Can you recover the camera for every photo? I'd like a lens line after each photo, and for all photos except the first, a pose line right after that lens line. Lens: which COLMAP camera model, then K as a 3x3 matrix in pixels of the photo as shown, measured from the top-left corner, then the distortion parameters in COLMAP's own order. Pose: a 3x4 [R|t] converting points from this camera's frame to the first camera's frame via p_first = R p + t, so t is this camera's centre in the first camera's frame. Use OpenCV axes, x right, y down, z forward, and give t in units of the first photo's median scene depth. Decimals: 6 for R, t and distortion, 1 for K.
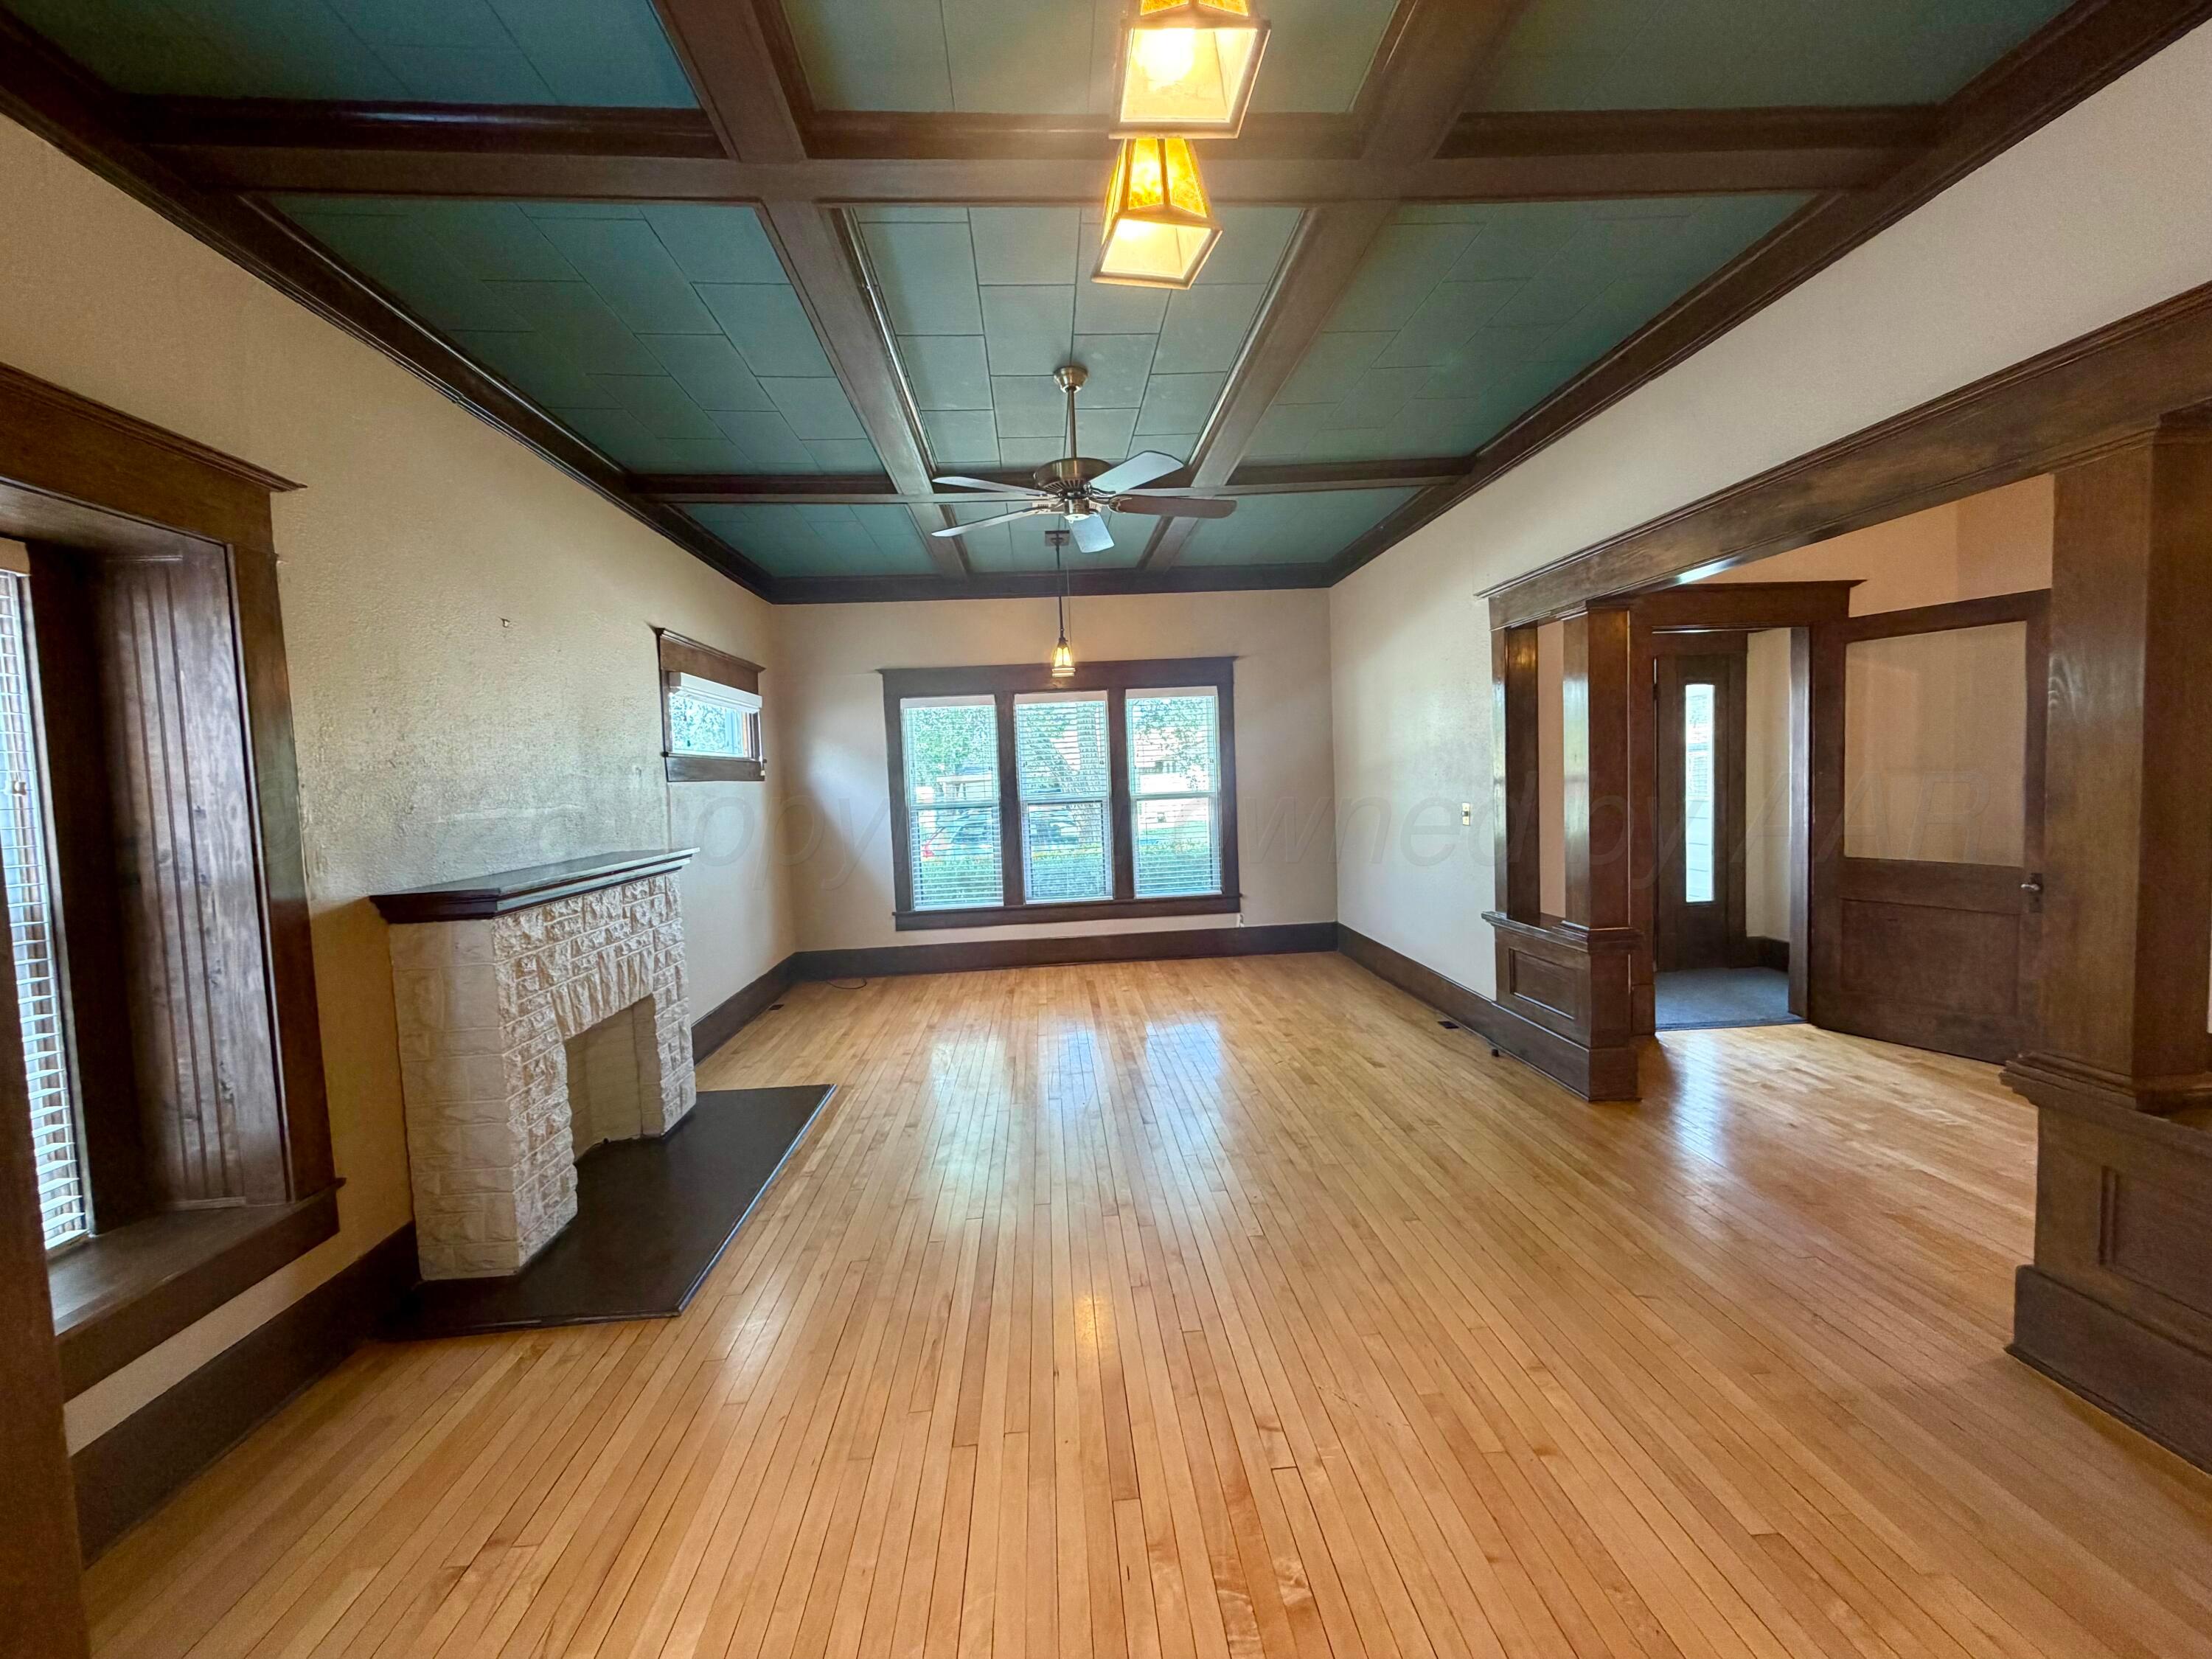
lens RADIAL K [[888.4, 0, 1103.2], [0, 888.4, 821.8], [0, 0, 1]] dist [-0.002423, 0.000146]
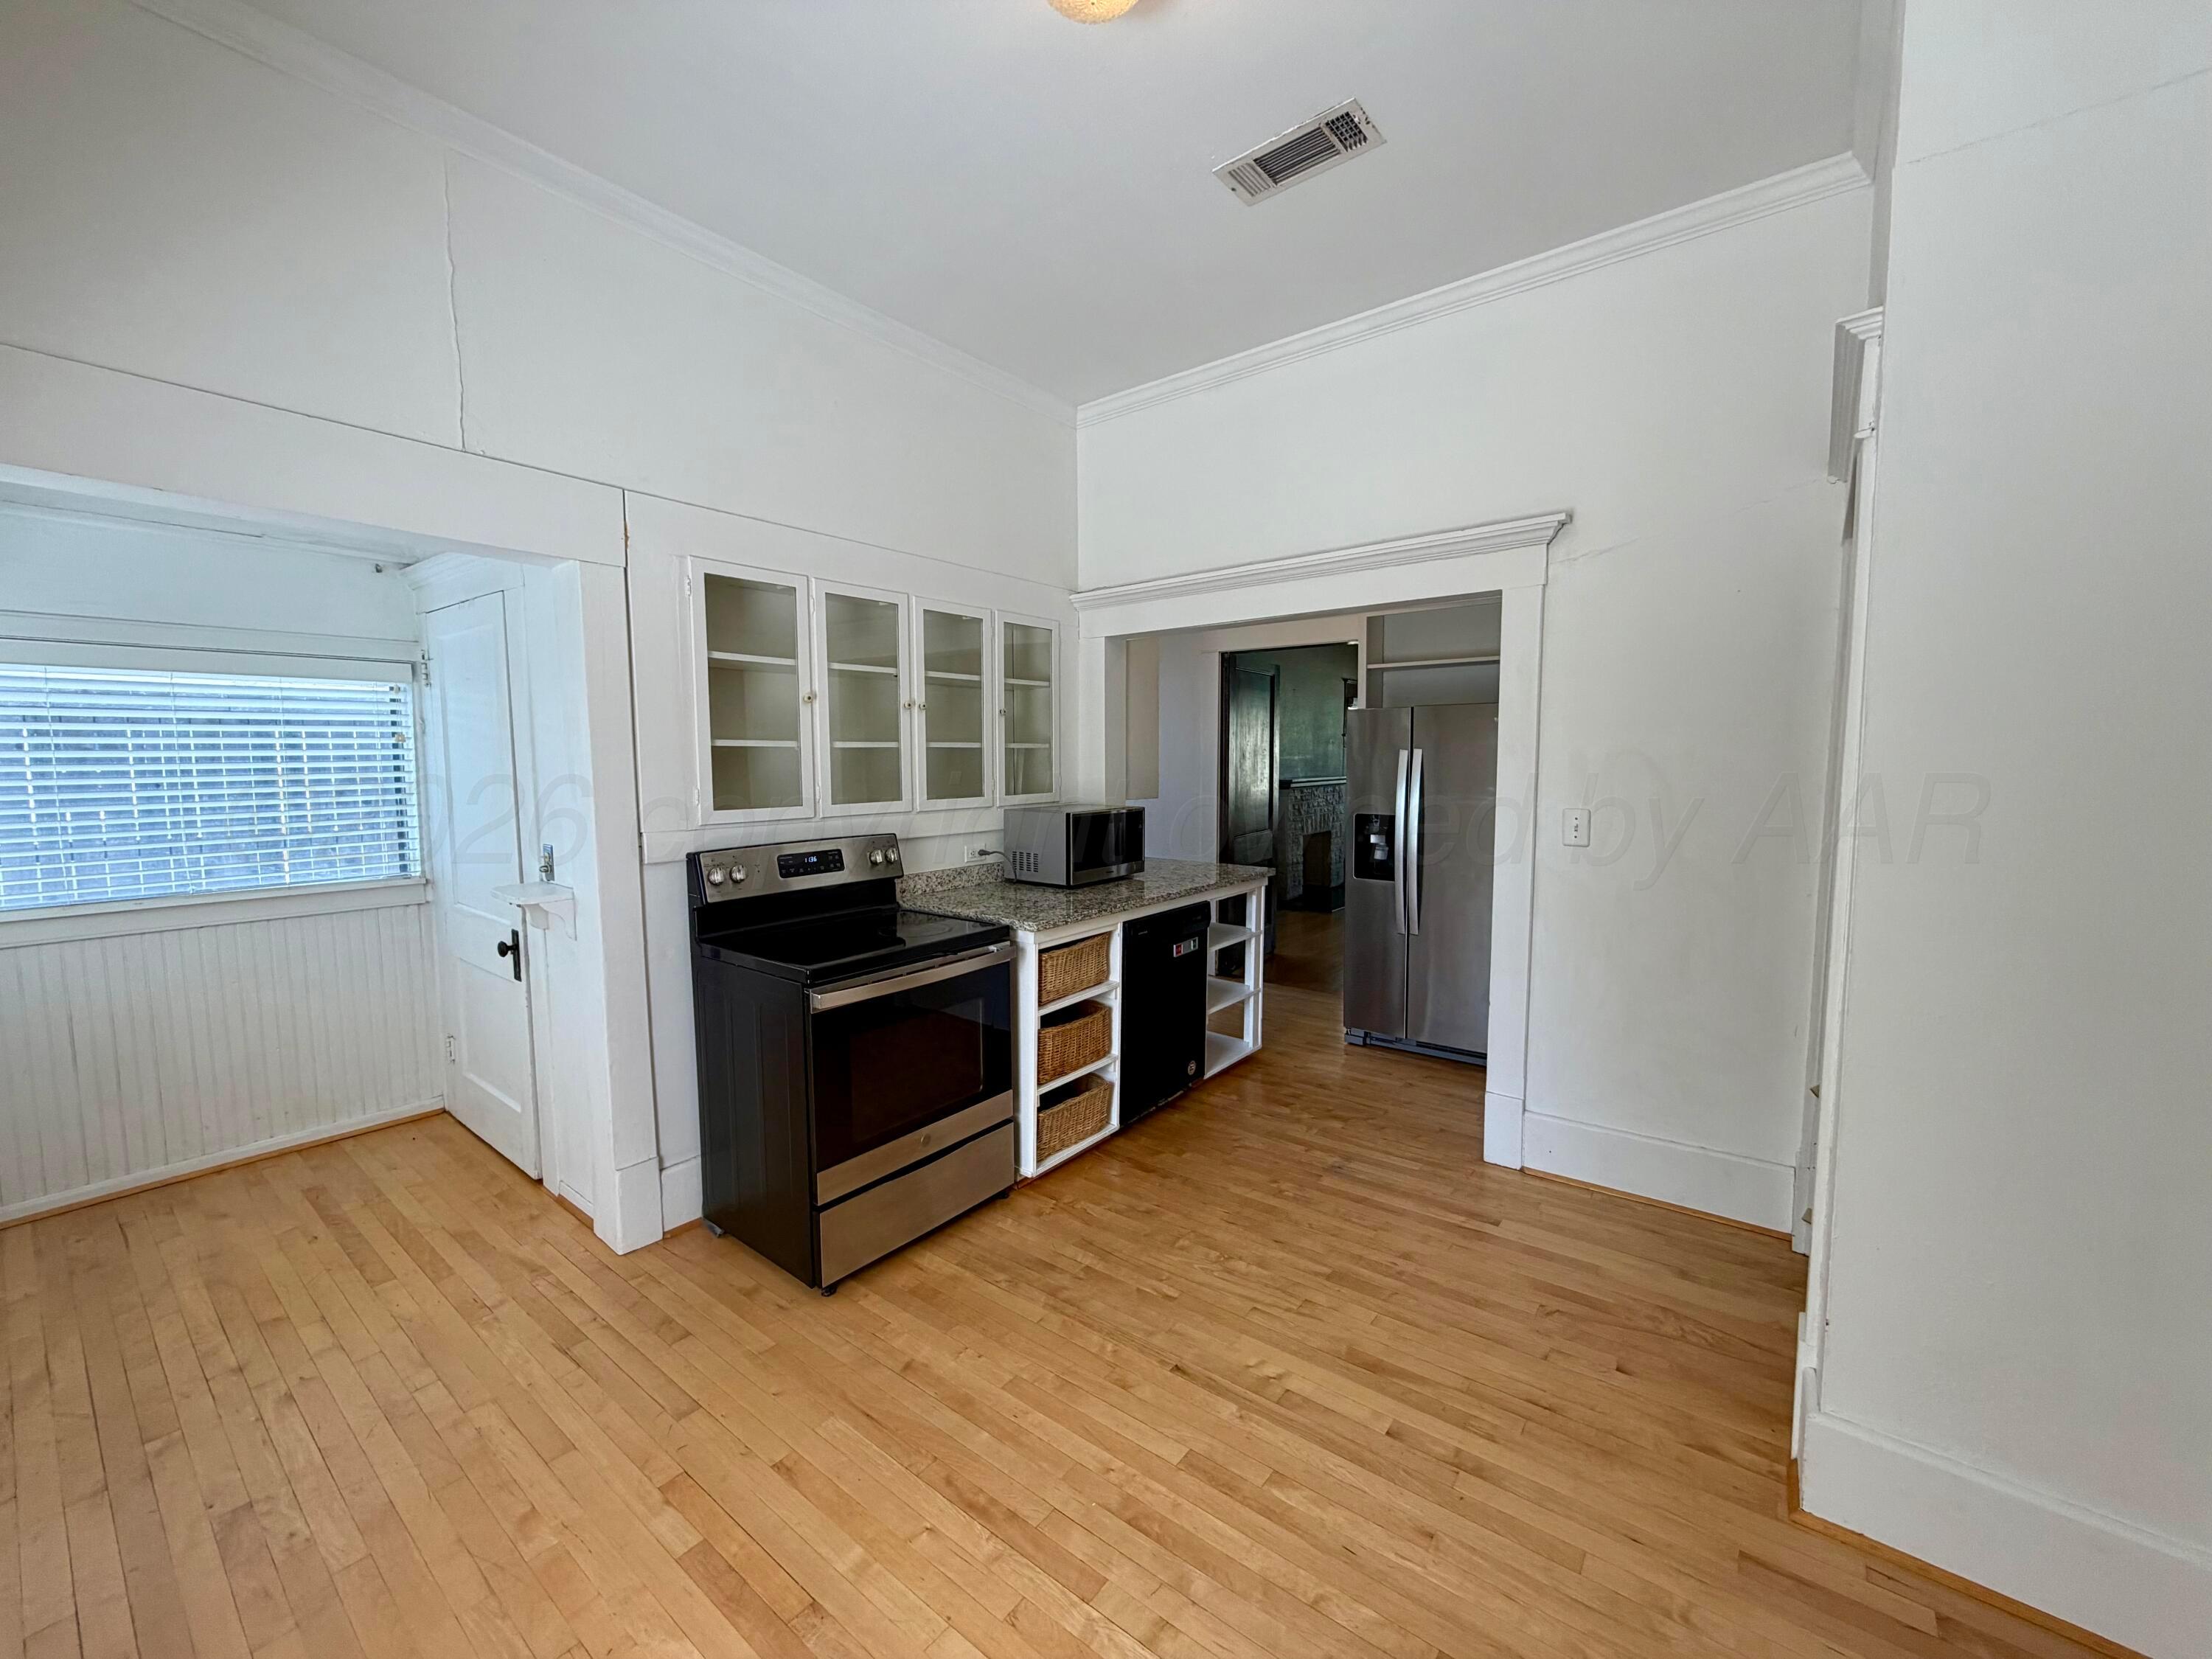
lens RADIAL K [[888.4, 0, 1103.2], [0, 888.4, 830.4], [0, 0, 1]] dist [-0.002423, 0.000146]
pose [[0.744413, 0.089196, -0.661735, 0.910005], [-0.060337, 0.995969, 0.066372, 0.082085], [0.664988, -0.009481, 0.746794, -1.762372]]
